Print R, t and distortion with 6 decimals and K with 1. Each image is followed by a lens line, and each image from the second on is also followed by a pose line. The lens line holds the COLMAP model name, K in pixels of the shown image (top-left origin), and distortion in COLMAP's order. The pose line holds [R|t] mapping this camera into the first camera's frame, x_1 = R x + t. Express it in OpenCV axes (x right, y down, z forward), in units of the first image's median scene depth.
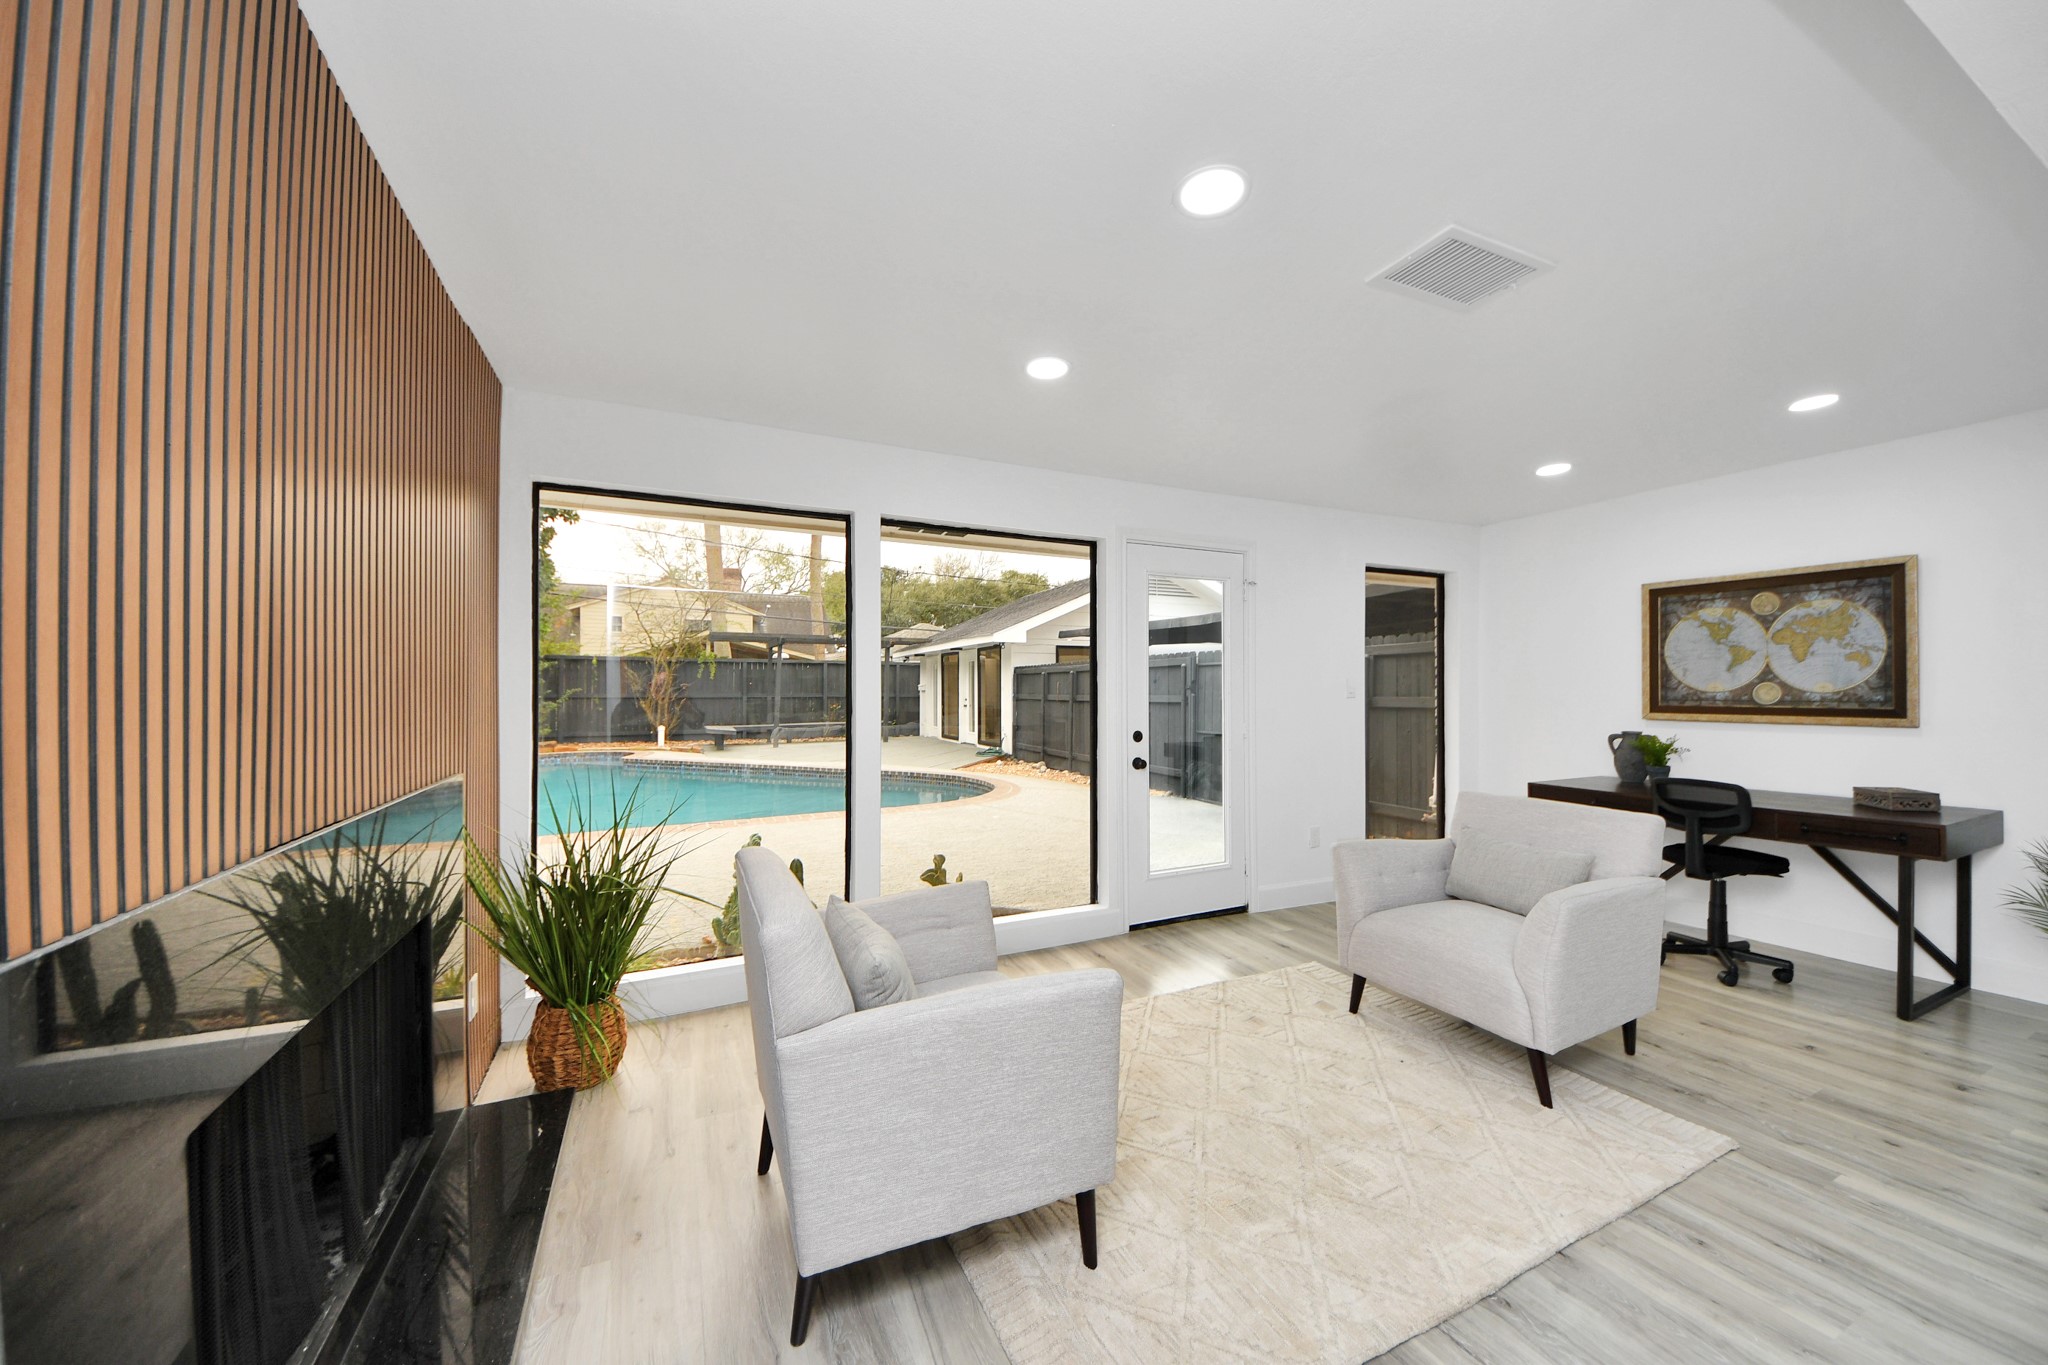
lens RADIAL K [[726.1, 0, 1024.9], [0, 726.1, 685.9], [0, 0, 1]] dist [0.030789, -0.017433]
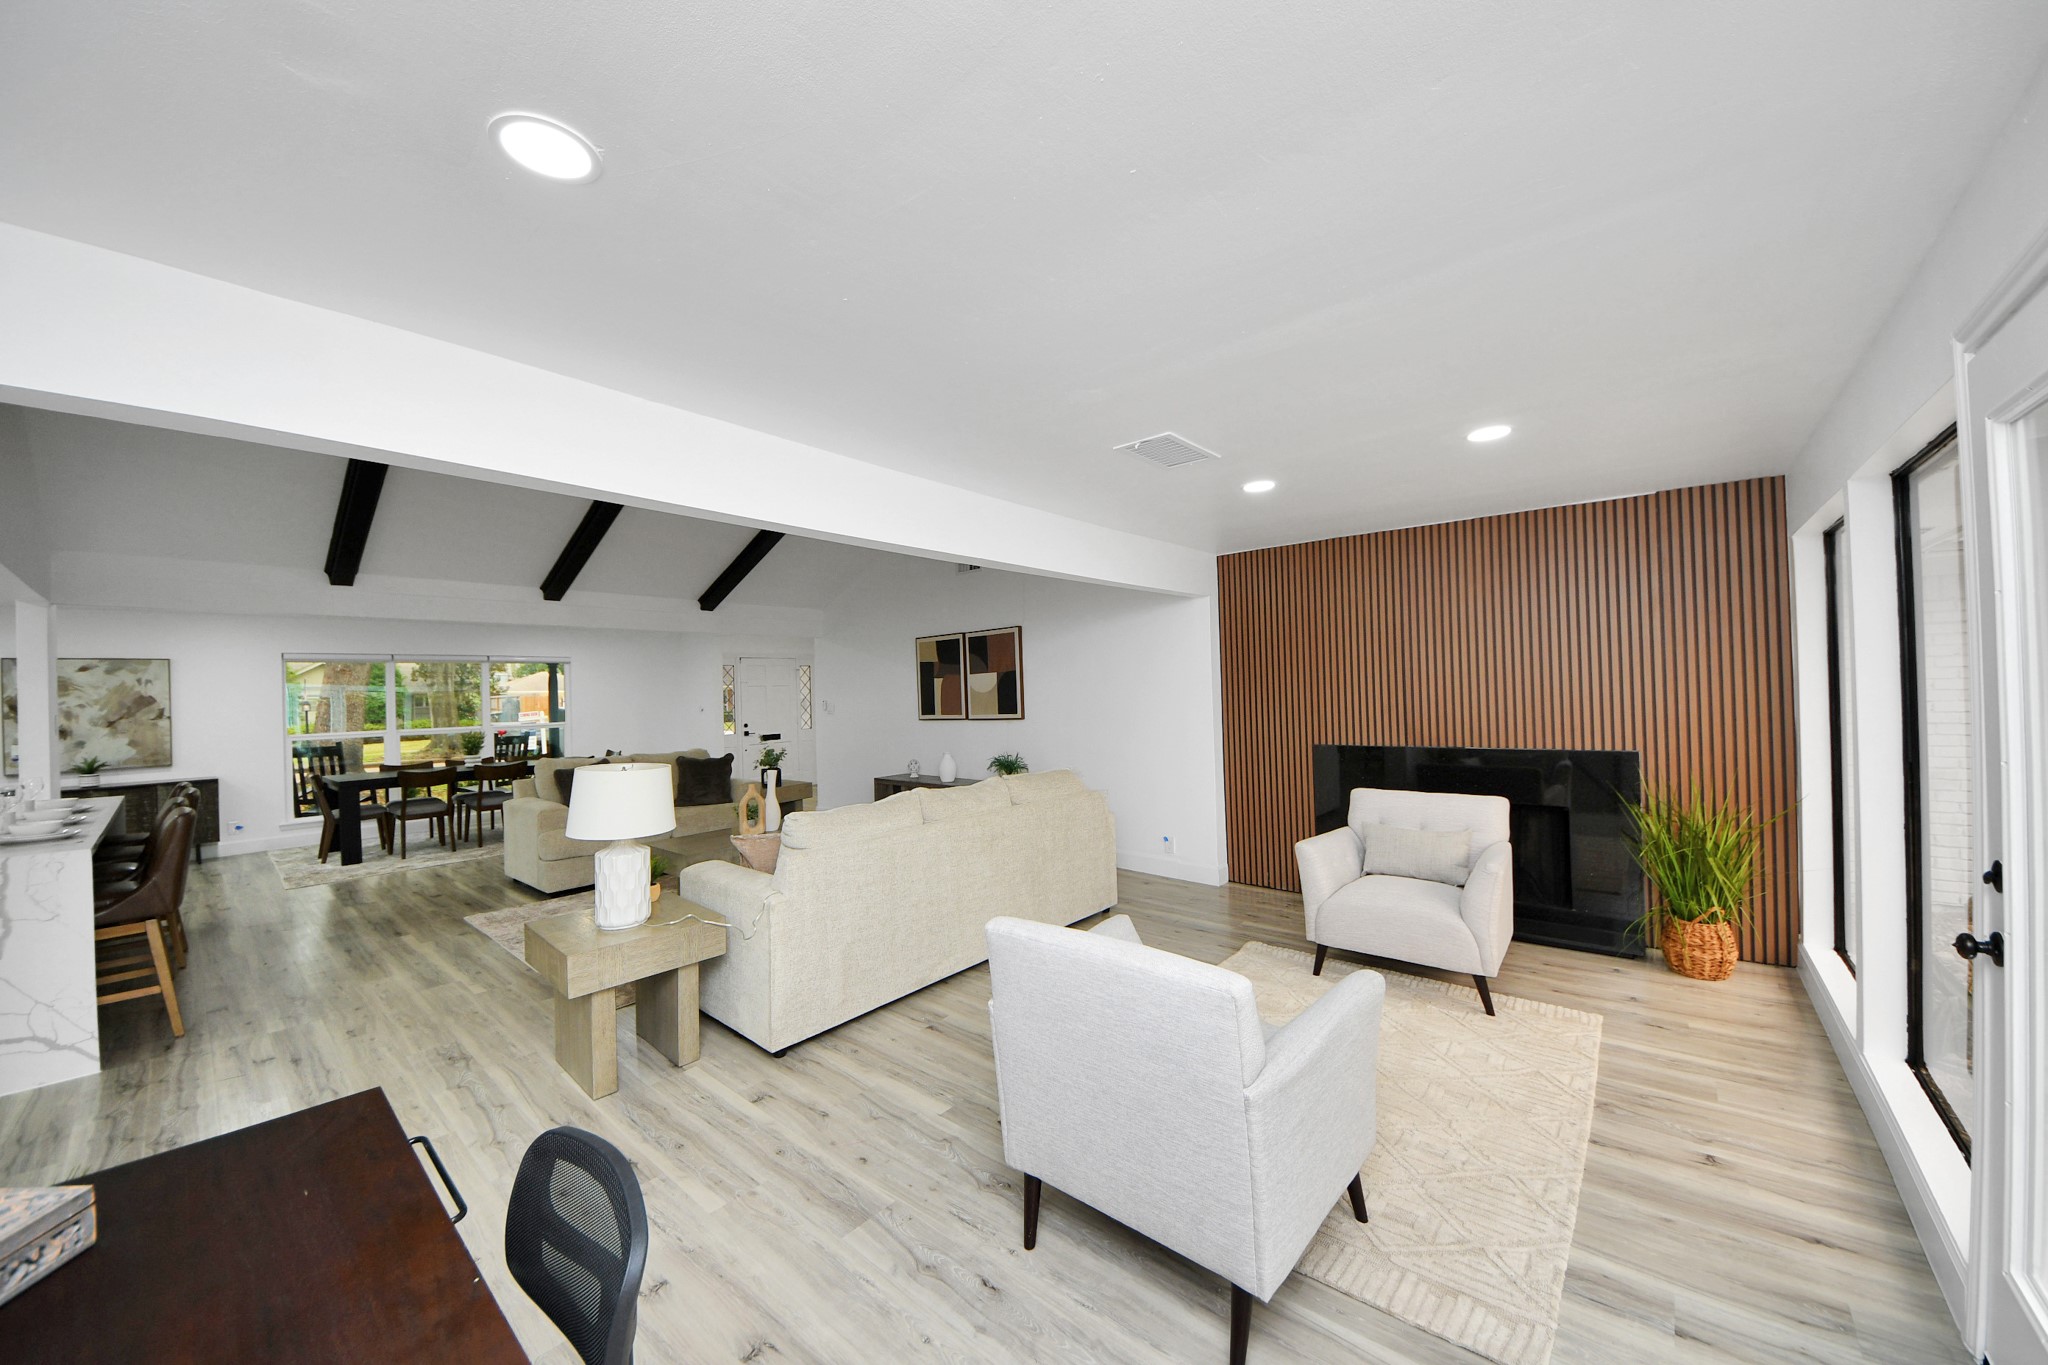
lens RADIAL K [[726.1, 0, 1024.9], [0, 726.1, 685.9], [0, 0, 1]] dist [0.030789, -0.017433]
pose [[-0.905611, 0.024760, -0.423385, 0.719518], [0.031321, 0.999473, -0.008544, -0.035354], [0.422950, -0.020998, -0.905910, 1.074177]]
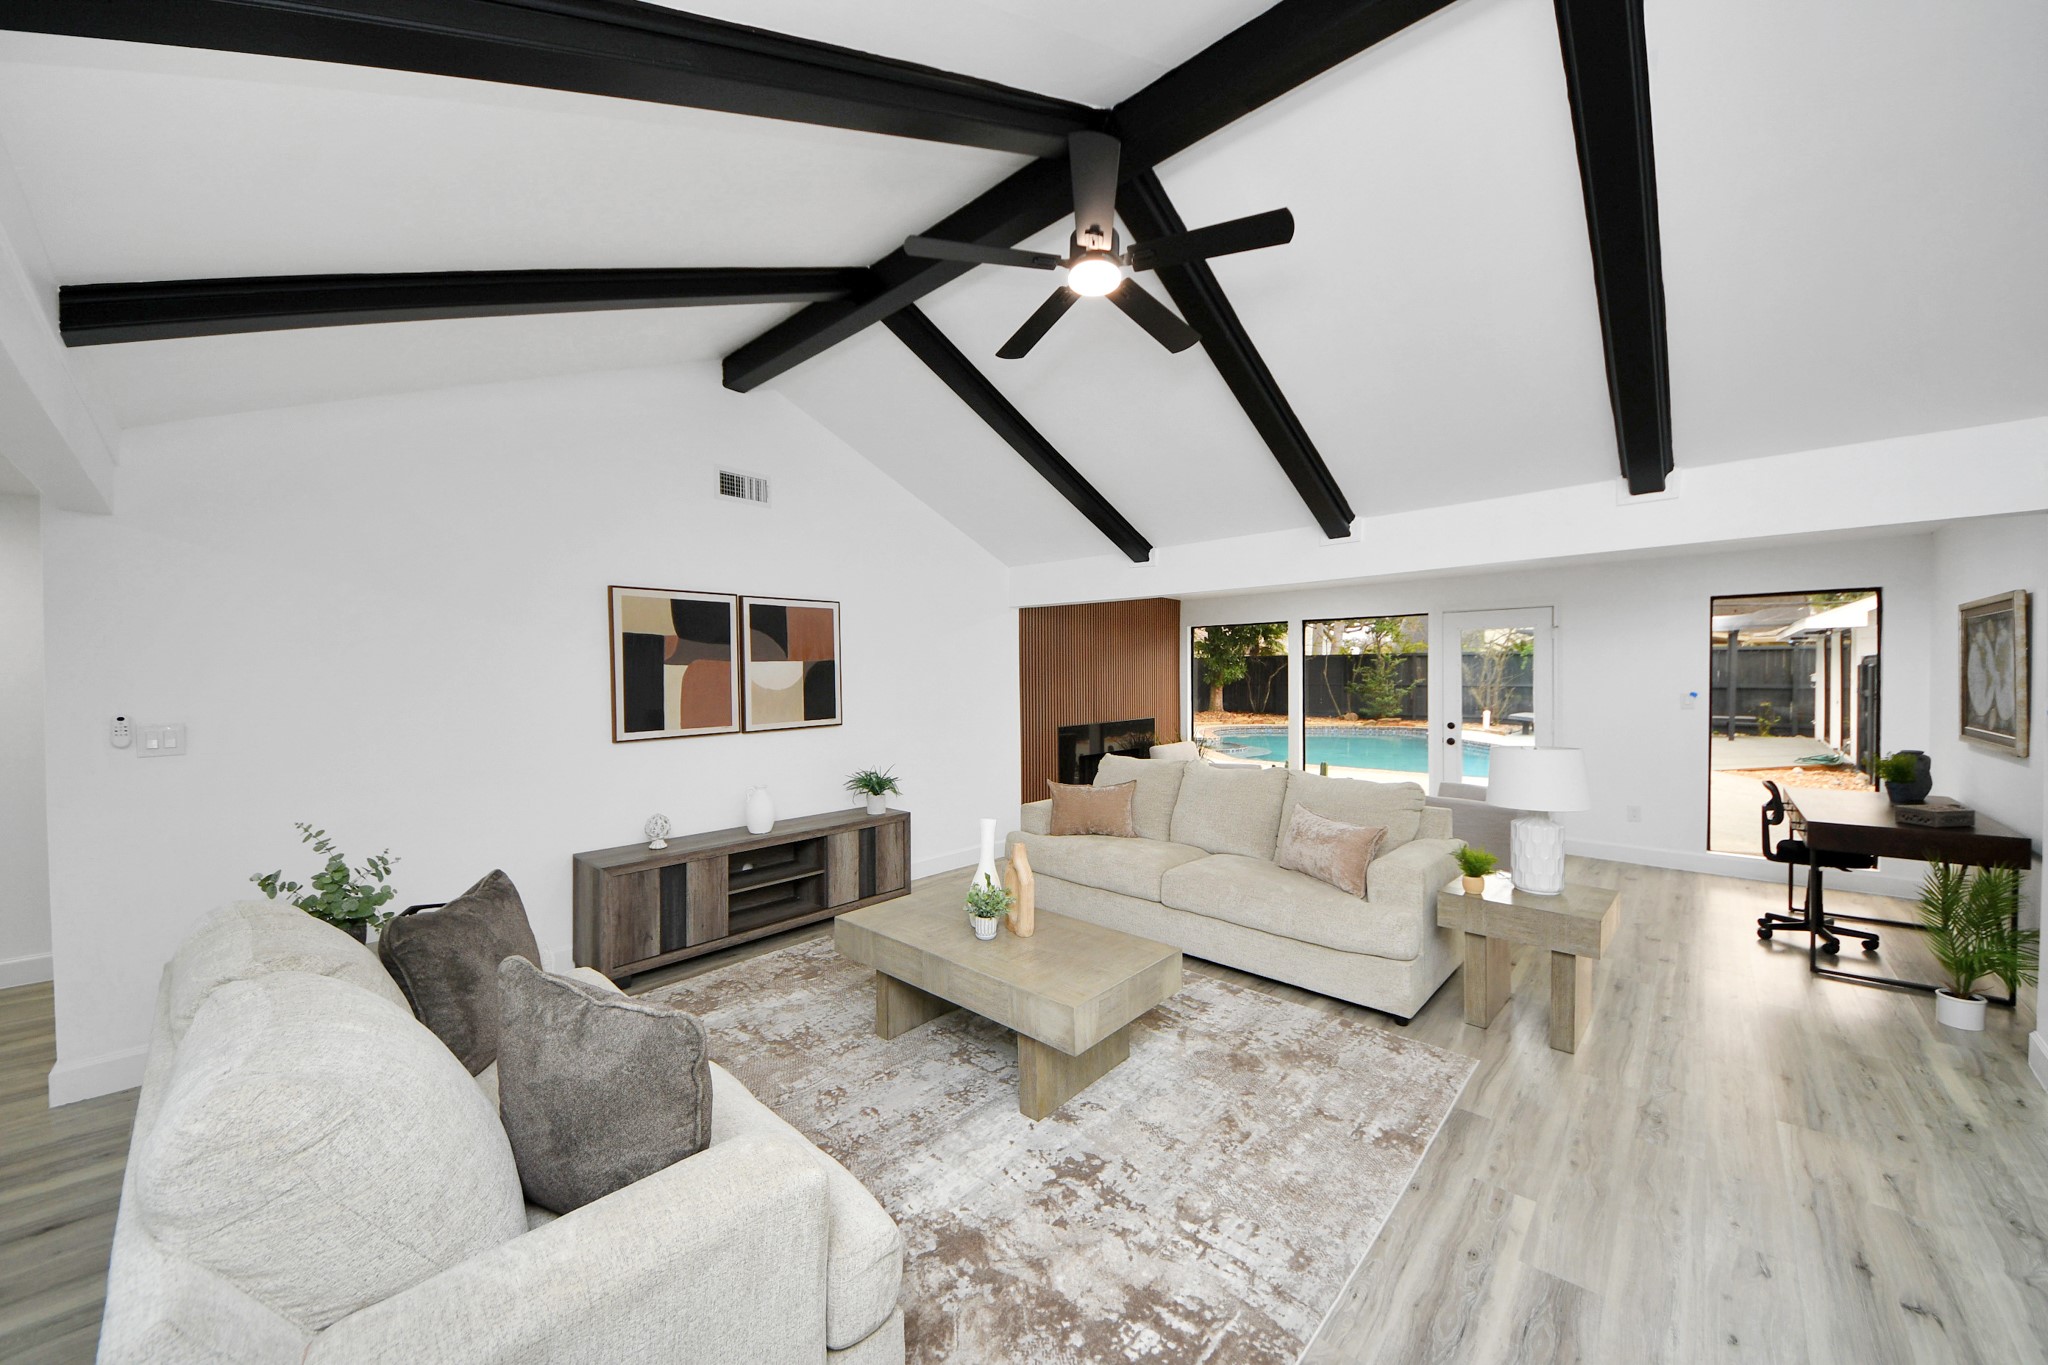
lens RADIAL K [[721.7, 0, 1026.4], [0, 721.7, 687.3], [0, 0, 1]] dist [0.042961, -0.028055]
pose [[0.393248, 0.016365, -0.919287, 1.278245], [0.008793, 0.999729, 0.021559, -0.062339], [0.919390, -0.016561, 0.392997, -0.547735]]
